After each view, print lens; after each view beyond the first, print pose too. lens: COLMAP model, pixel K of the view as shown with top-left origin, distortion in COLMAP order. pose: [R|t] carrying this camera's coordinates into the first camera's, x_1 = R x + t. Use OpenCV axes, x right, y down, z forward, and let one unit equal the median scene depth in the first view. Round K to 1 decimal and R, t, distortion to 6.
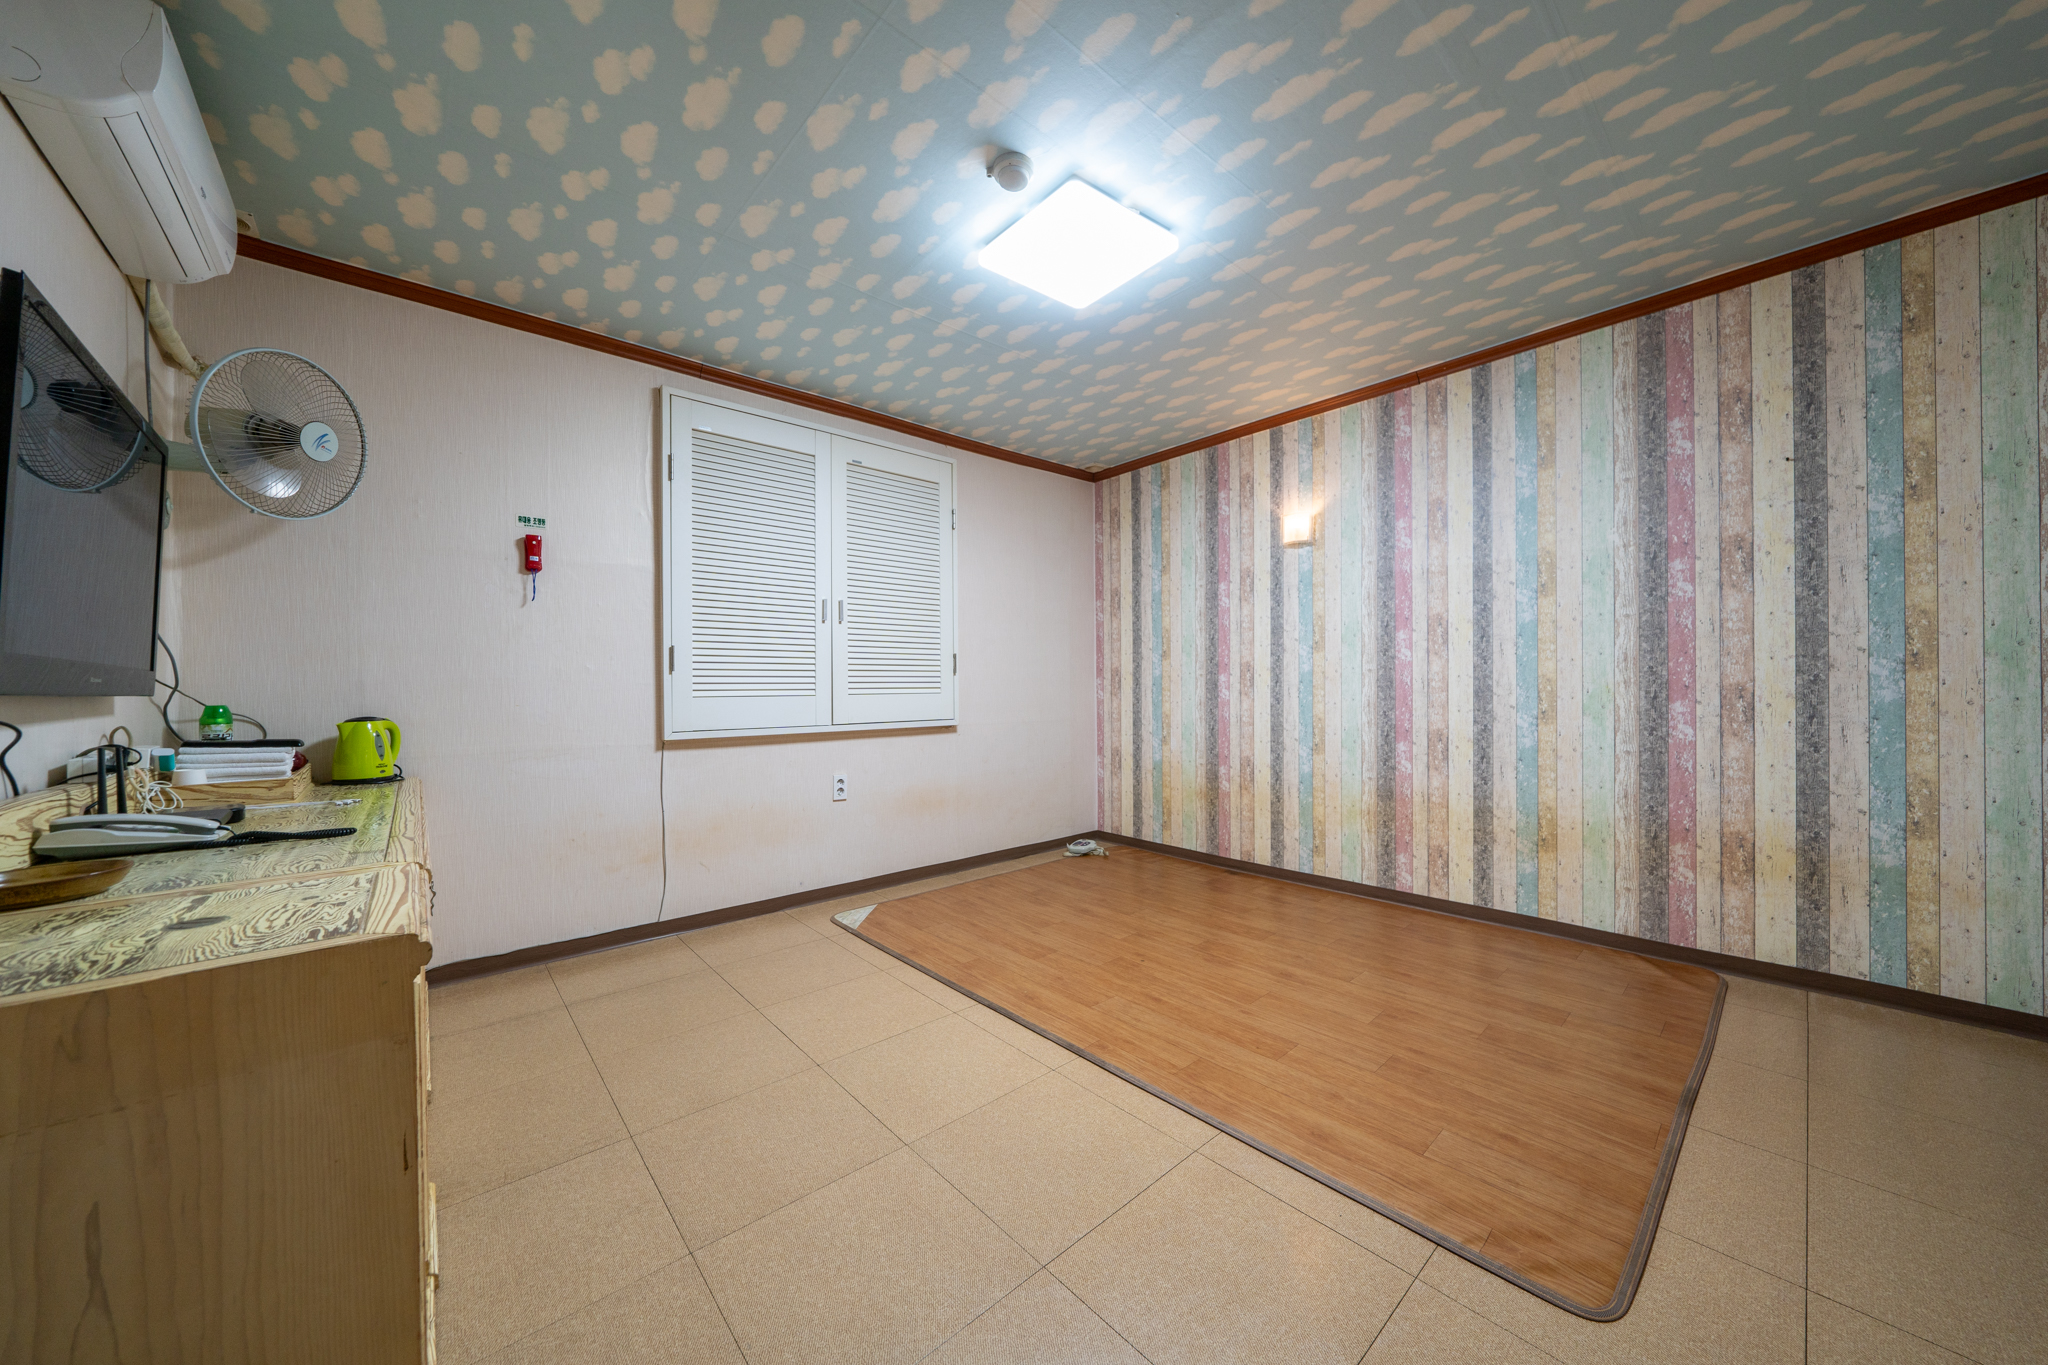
lens RADIAL K [[700.3, 0, 1035.7], [0, 700.3, 682.5], [0, 0, 1]] dist [-0.003786, -0.000612]
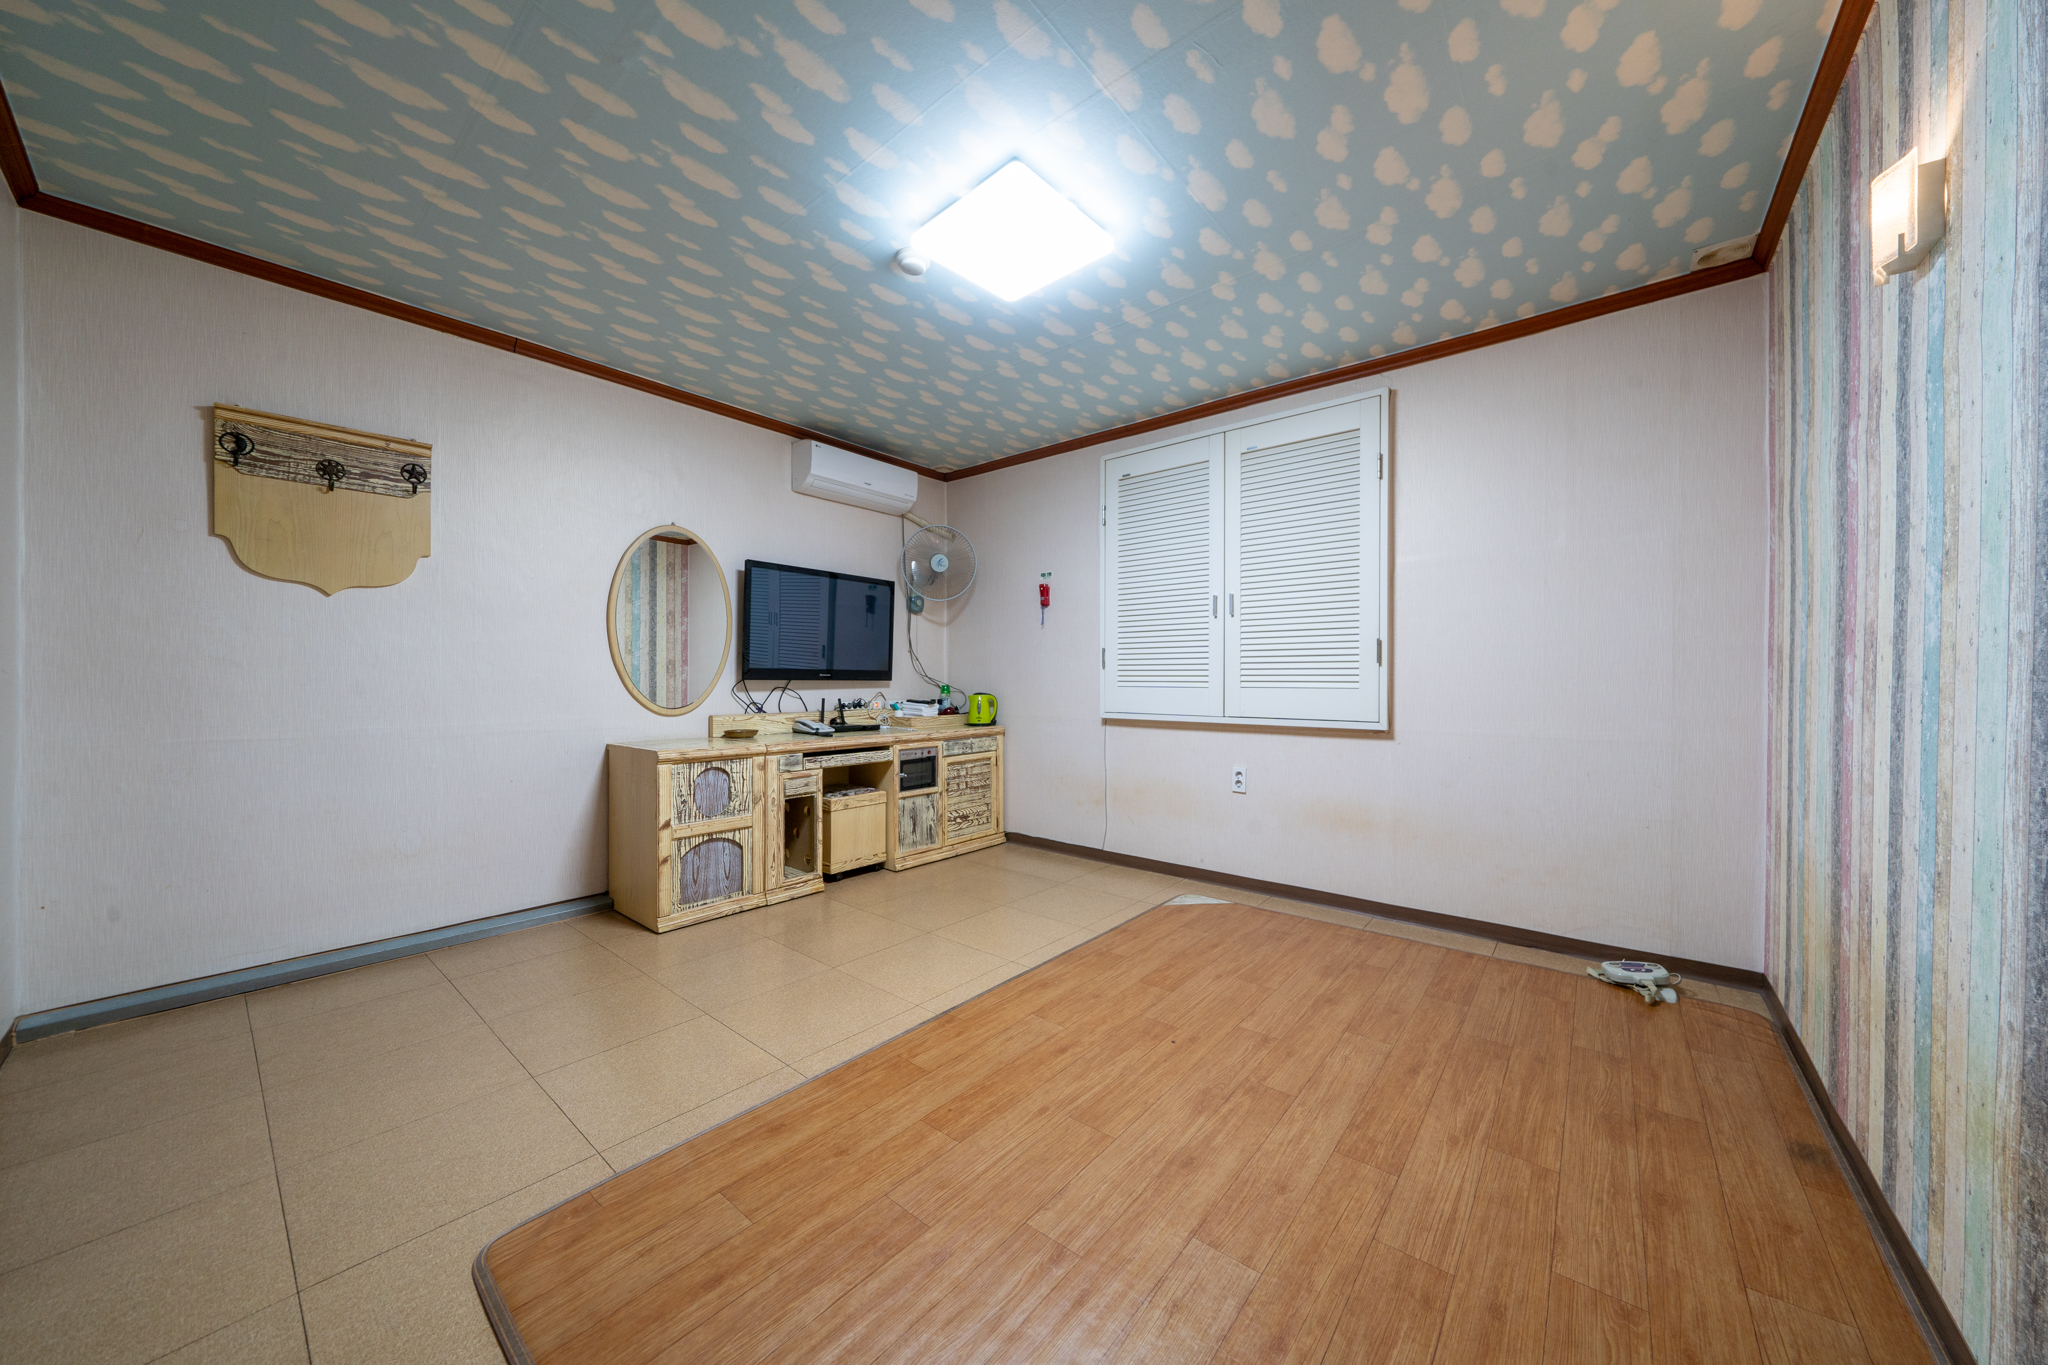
lens RADIAL K [[700.3, 0, 1035.7], [0, 700.3, 682.5], [0, 0, 1]] dist [-0.003786, -0.000612]
pose [[0.151809, 0.013186, -0.988322, 0.634995], [0.001705, 0.999906, 0.013602, -0.003809], [0.988408, -0.003750, 0.151772, 0.532348]]
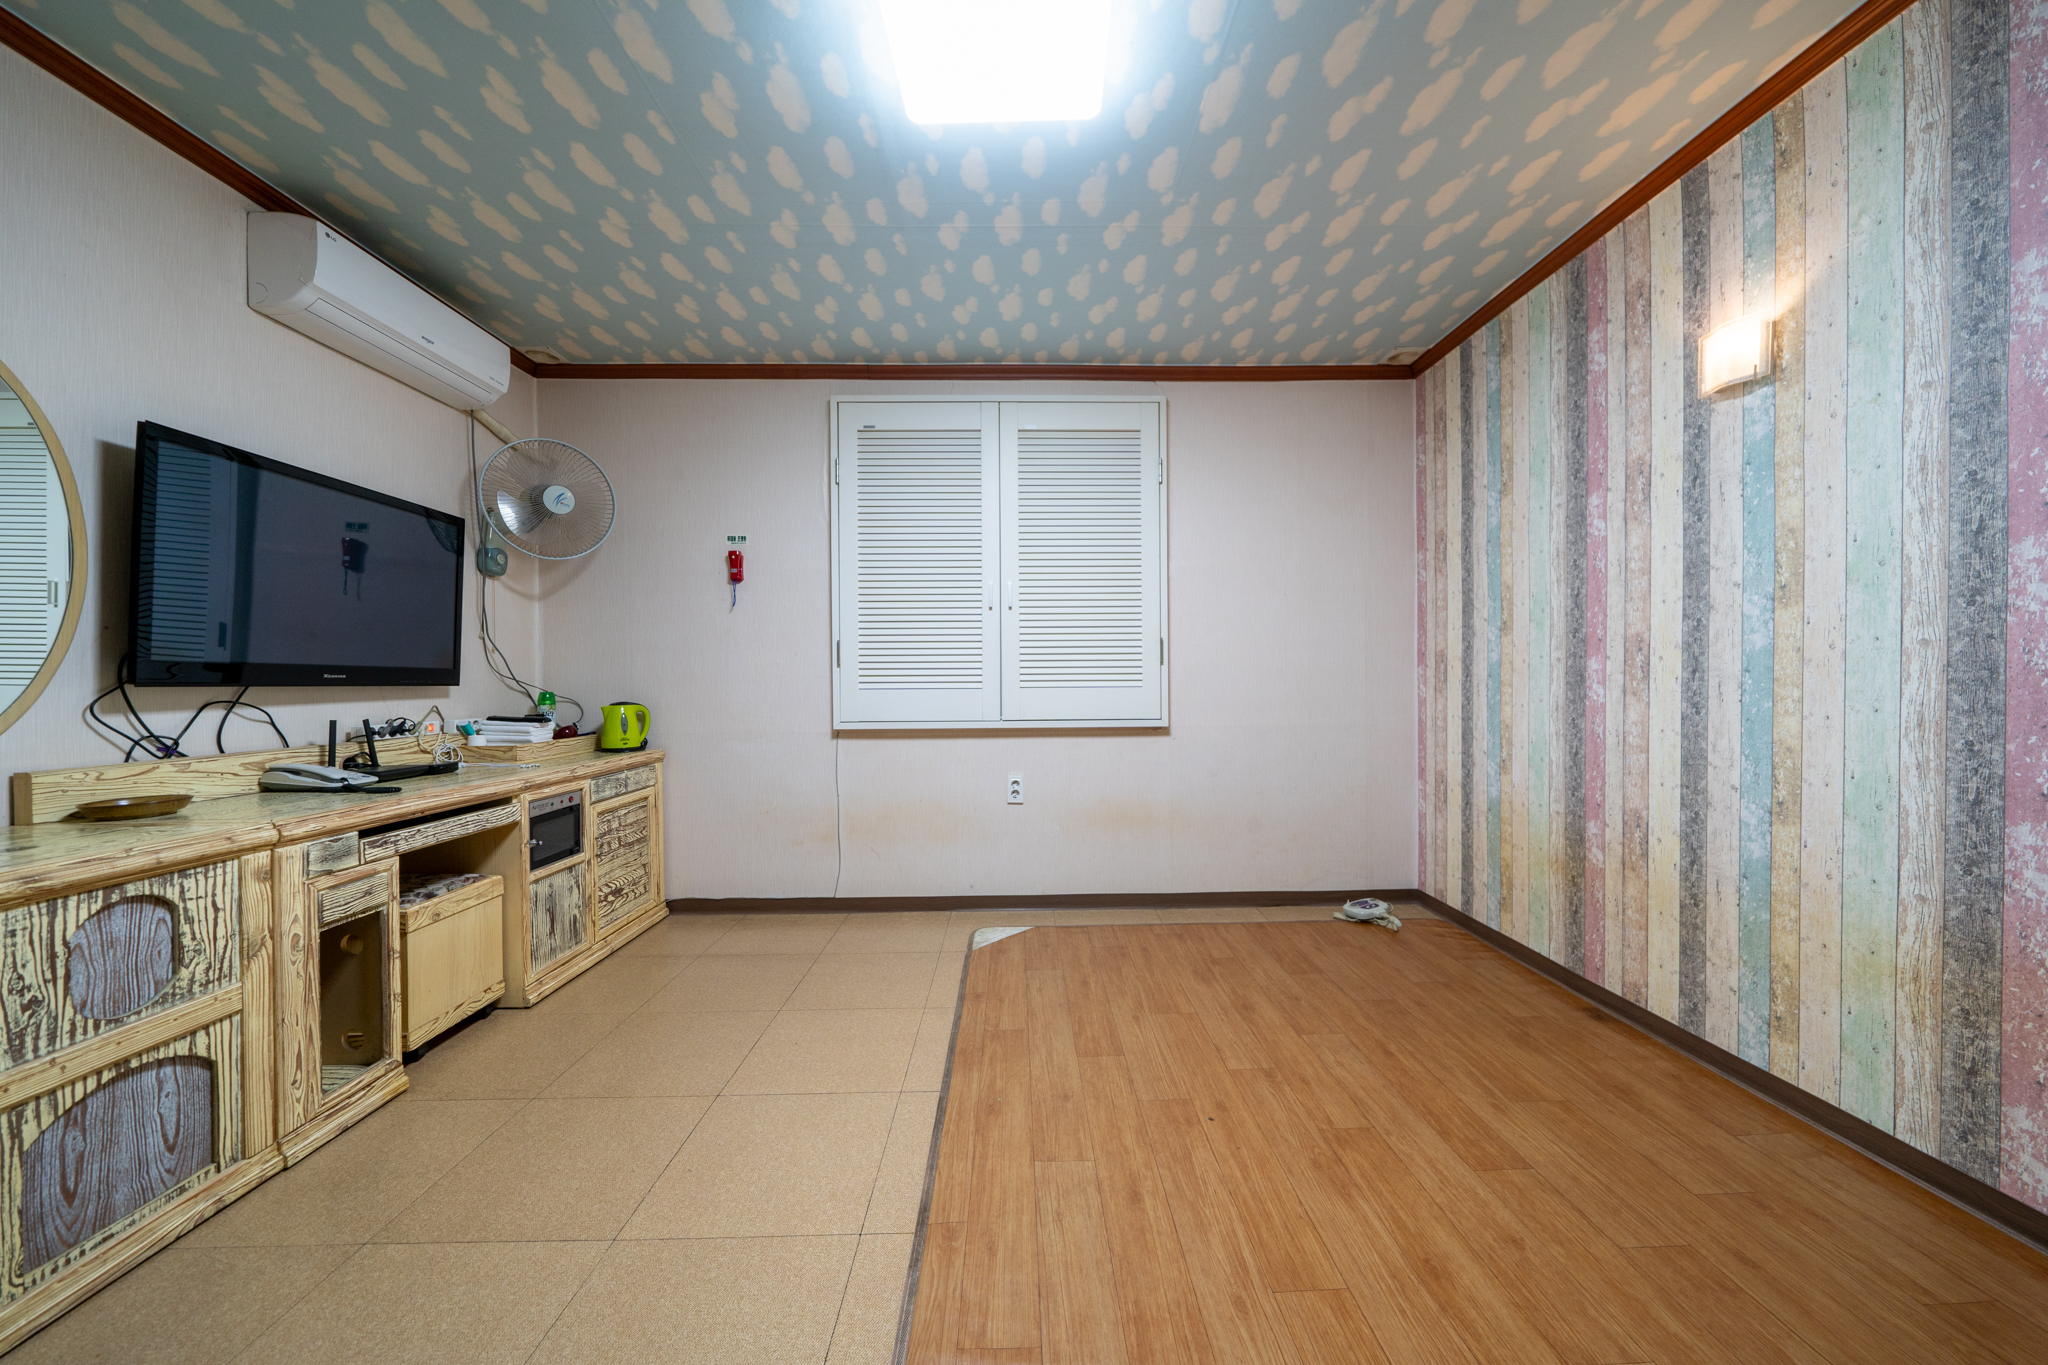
lens RADIAL K [[700.3, 0, 1035.7], [0, 700.3, 682.5], [0, 0, 1]] dist [-0.003786, -0.000612]
pose [[0.761142, 0.004742, -0.648567, 0.315123], [0.004125, 0.999918, 0.012152, -0.000456], [0.648572, -0.011925, 0.761060, 0.309150]]
